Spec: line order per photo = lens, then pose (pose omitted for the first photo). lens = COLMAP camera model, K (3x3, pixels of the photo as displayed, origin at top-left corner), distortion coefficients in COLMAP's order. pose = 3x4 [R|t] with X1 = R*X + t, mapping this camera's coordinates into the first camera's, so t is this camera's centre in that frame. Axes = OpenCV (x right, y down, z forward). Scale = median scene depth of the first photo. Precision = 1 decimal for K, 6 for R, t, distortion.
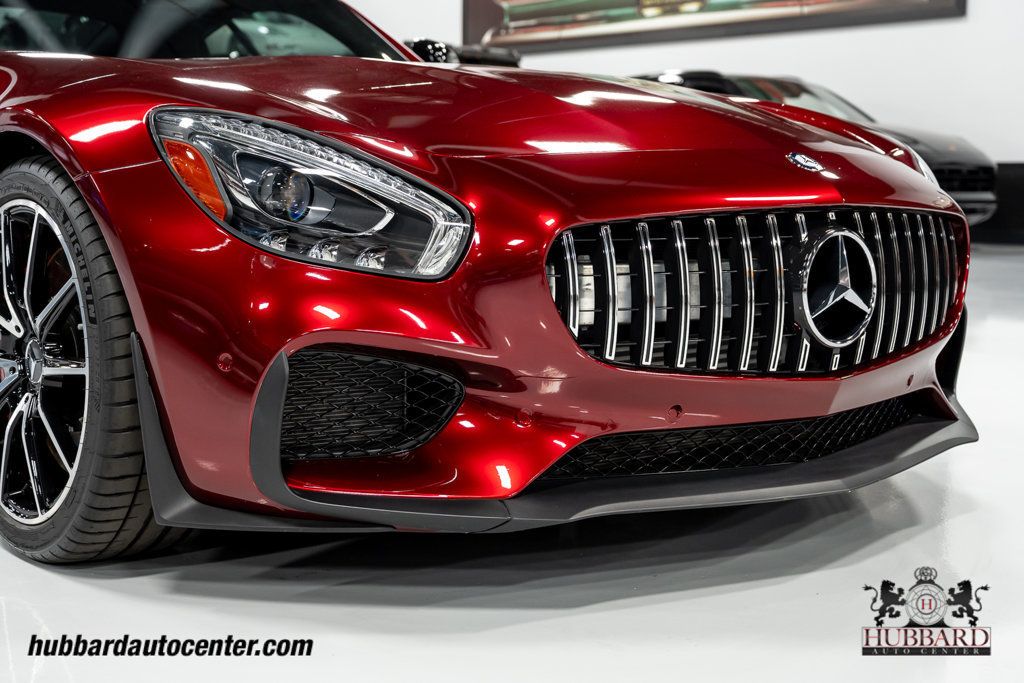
lens RADIAL K [[1424.5, 0, 509.3], [0, 1424.5, 342.0], [0, 0, 1]] dist [0.026783, 0.000000]
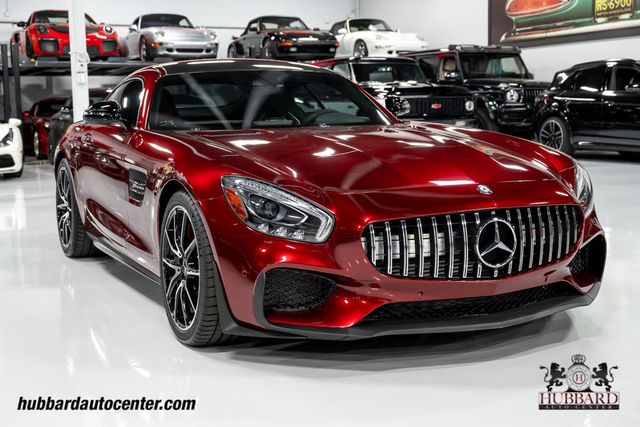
lens RADIAL K [[877.9, 0, 323.6], [0, 877.9, 218.7], [0, 0, 1]] dist [0.000986, 0.000000]
pose [[0.970747, -0.000753, -0.240103, 0.320104], [0.001904, 0.999988, 0.004565, -0.089894], [0.240097, -0.004889, 0.970737, -0.528004]]
